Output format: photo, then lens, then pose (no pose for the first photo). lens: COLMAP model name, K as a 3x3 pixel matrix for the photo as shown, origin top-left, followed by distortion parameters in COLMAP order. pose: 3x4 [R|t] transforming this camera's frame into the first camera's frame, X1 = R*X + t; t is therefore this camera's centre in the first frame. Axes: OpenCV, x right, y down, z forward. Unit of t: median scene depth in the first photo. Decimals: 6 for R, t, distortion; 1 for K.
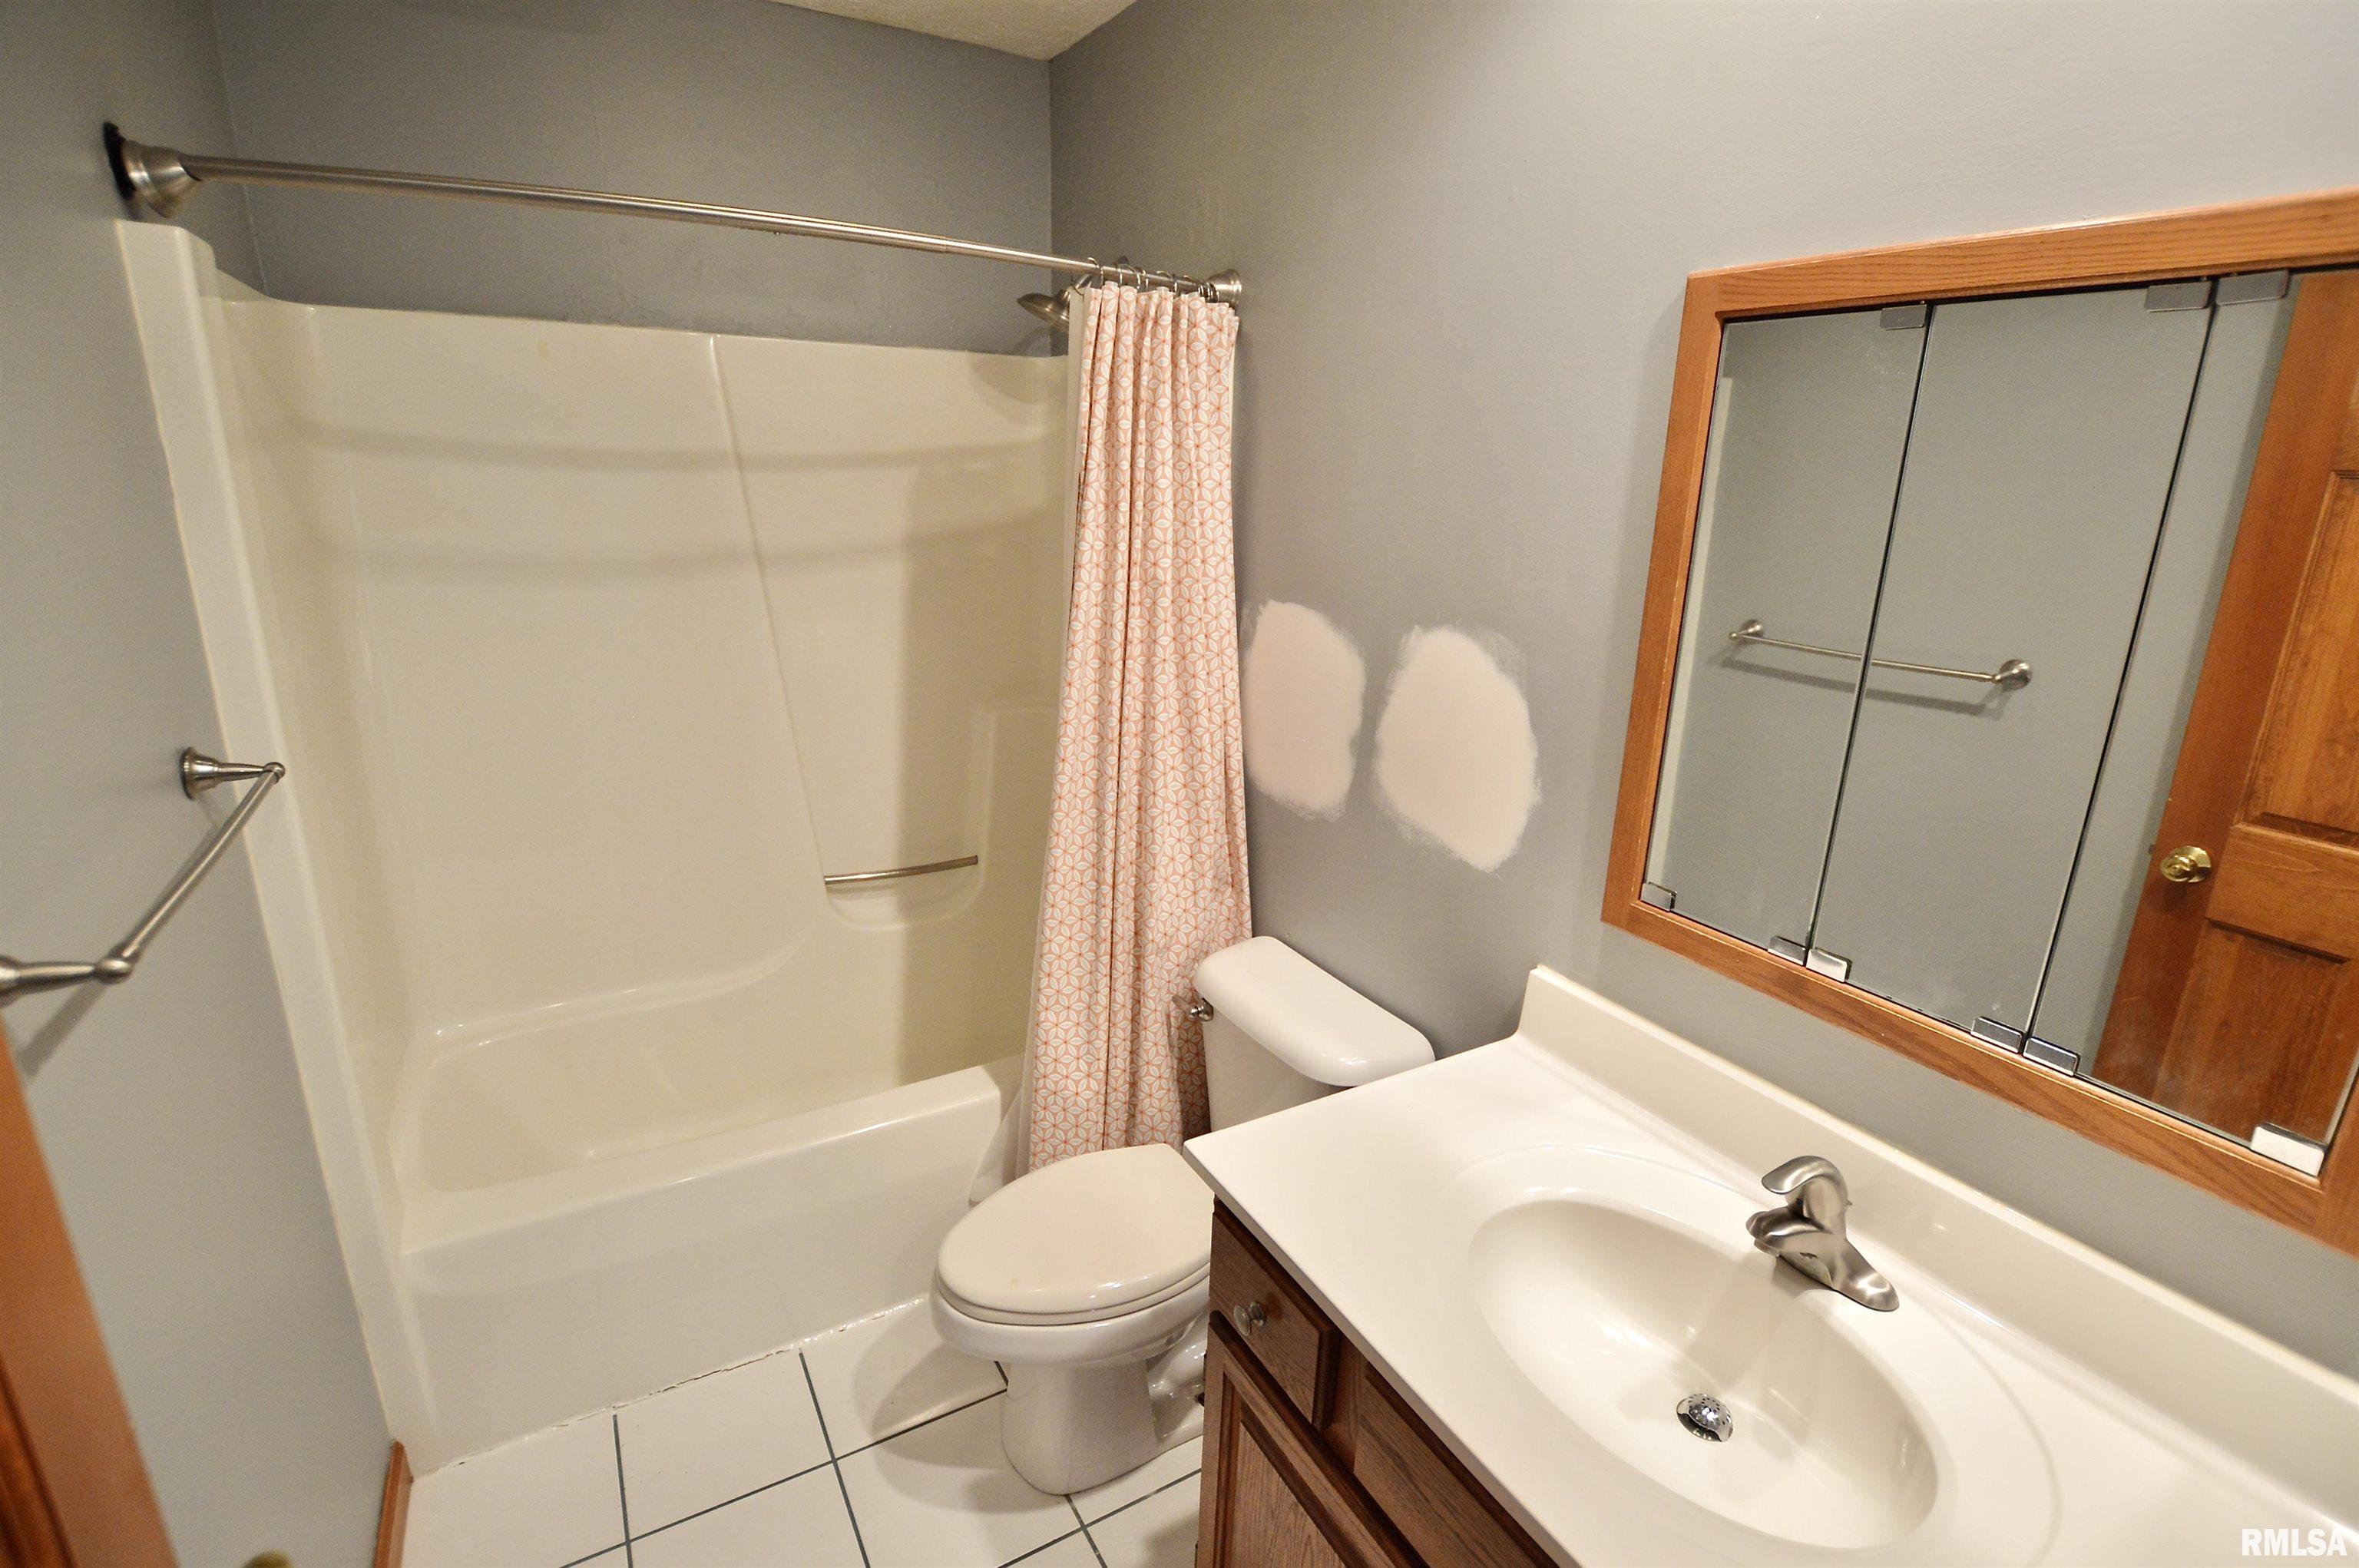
lens RADIAL K [[1078.8, 0, 1181.7], [0, 1078.8, 777.8], [0, 0, 1]] dist [-0.031218, 0.004979]
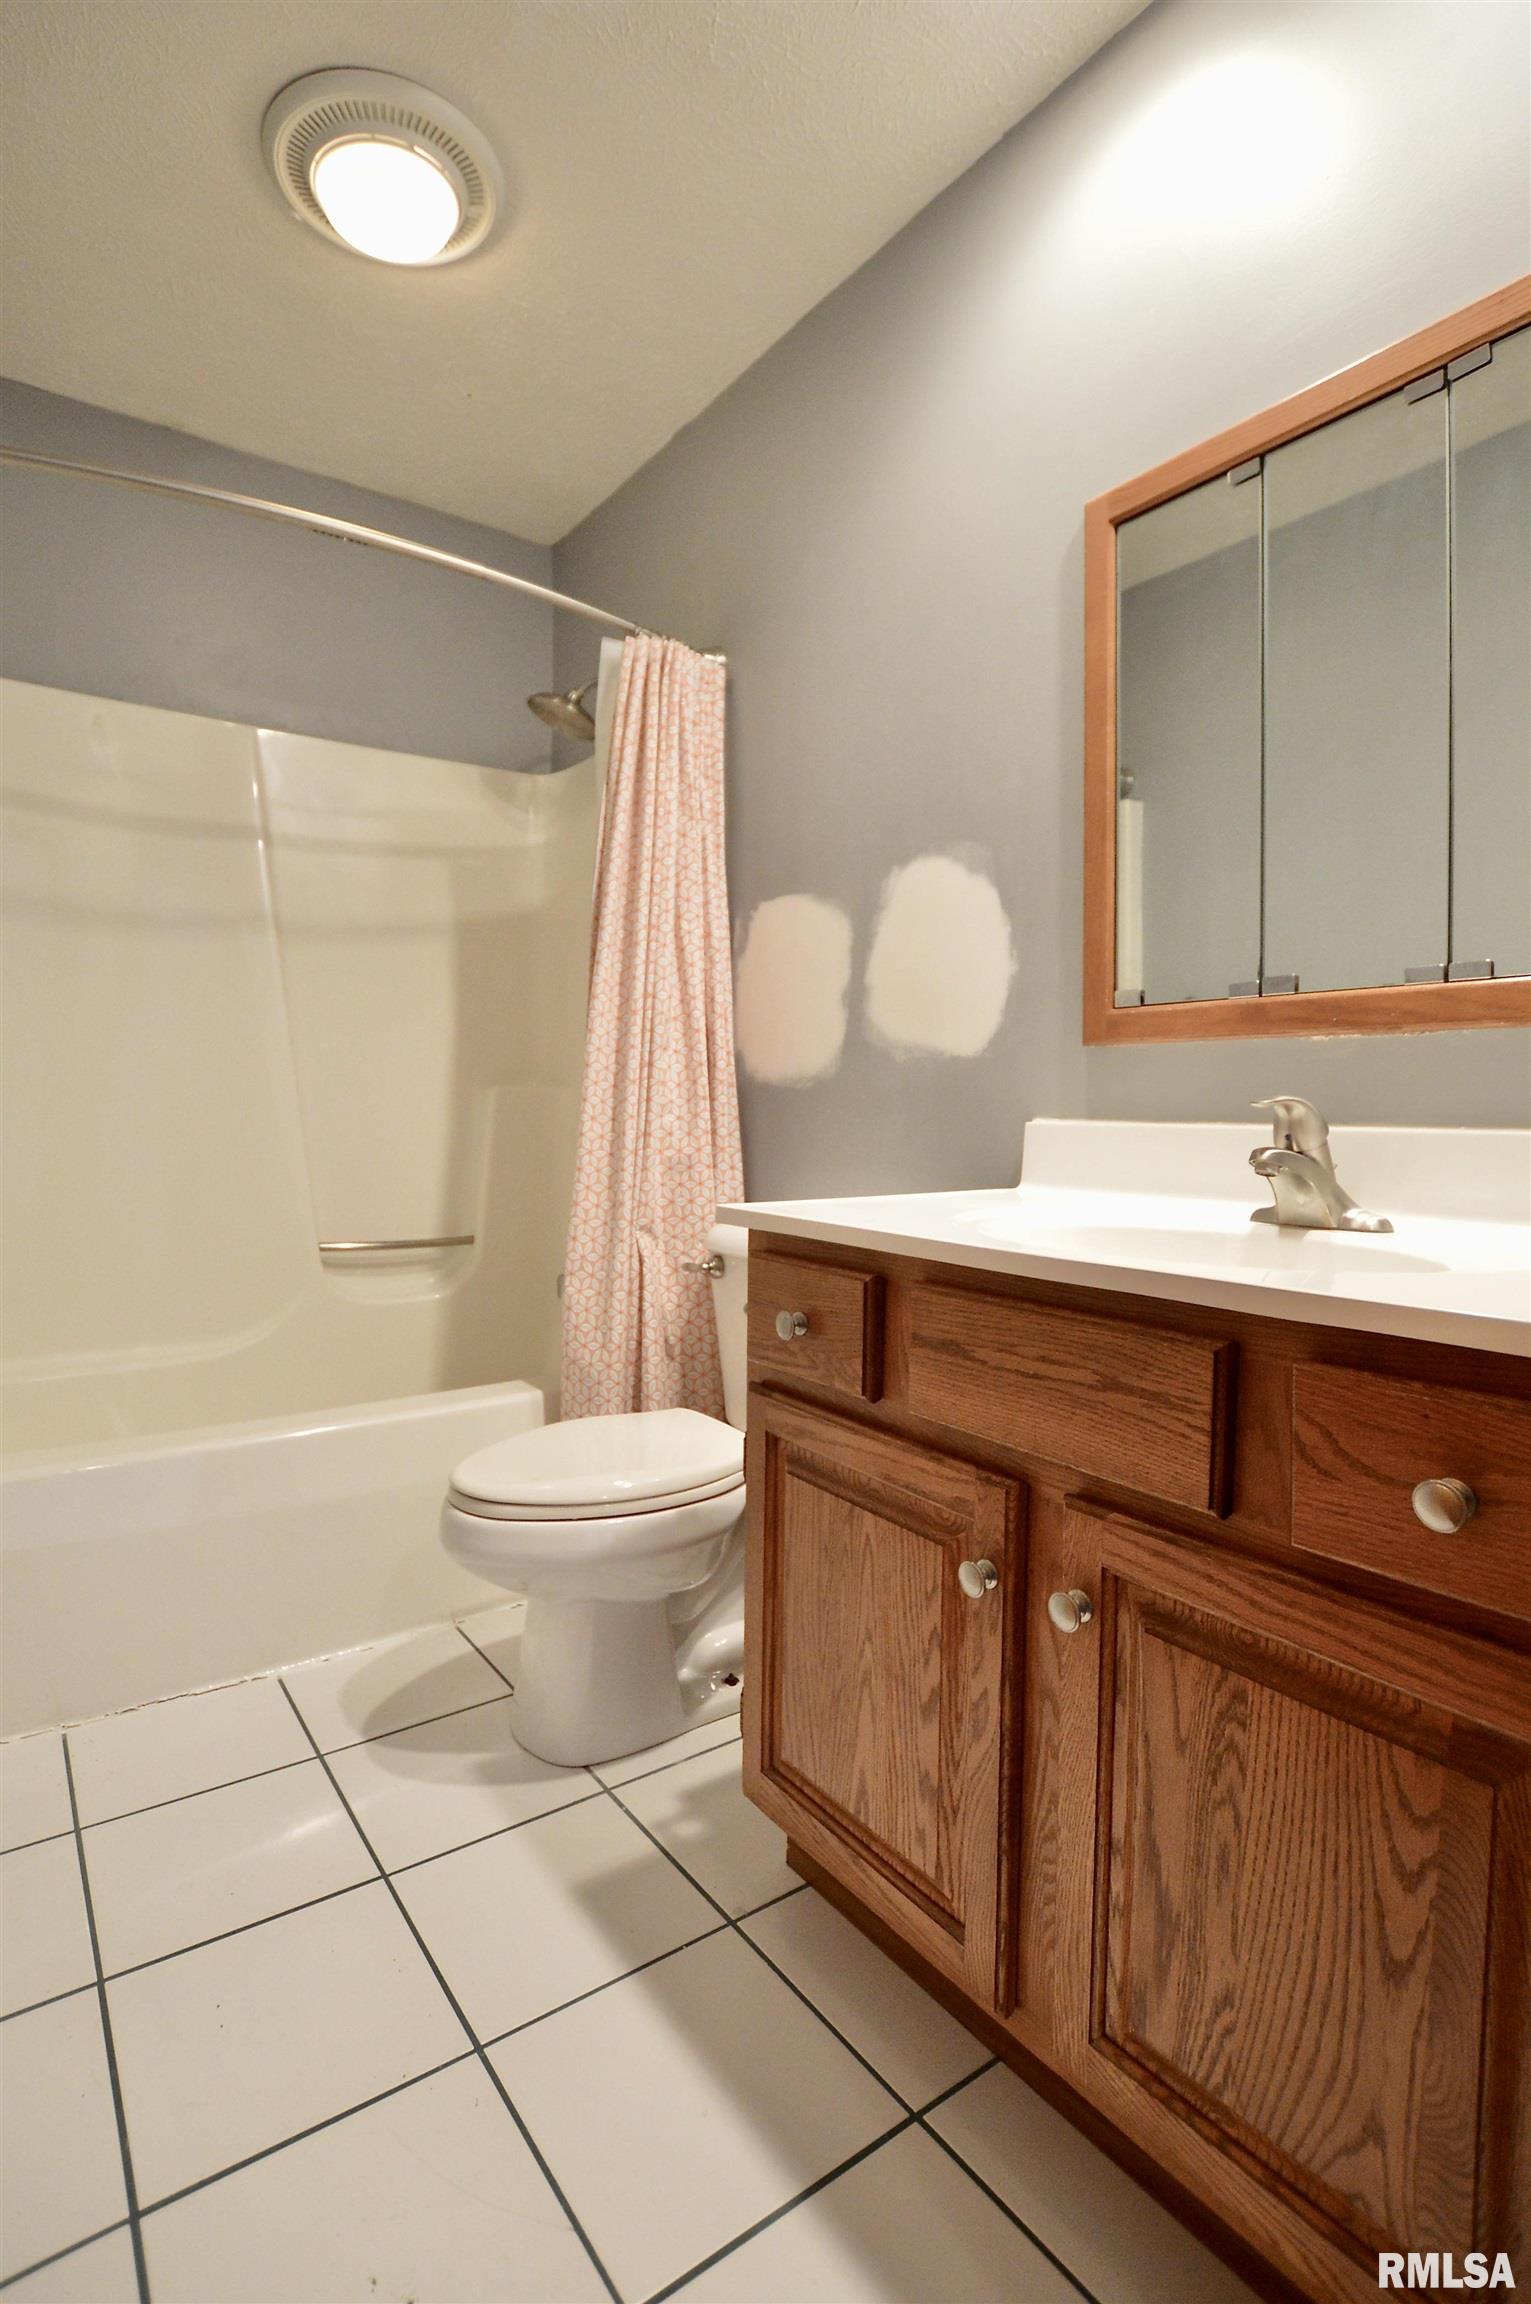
lens RADIAL K [[1053.7, 0, 737.1], [0, 1053.7, 1020.5], [0, 0, 1]] dist [-0.031218, 0.004979]
pose [[0.996789, -0.019207, 0.077737, -0.034726], [0.038955, 0.964499, -0.261197, 0.280400], [-0.069961, 0.263386, 0.962150, -0.013962]]
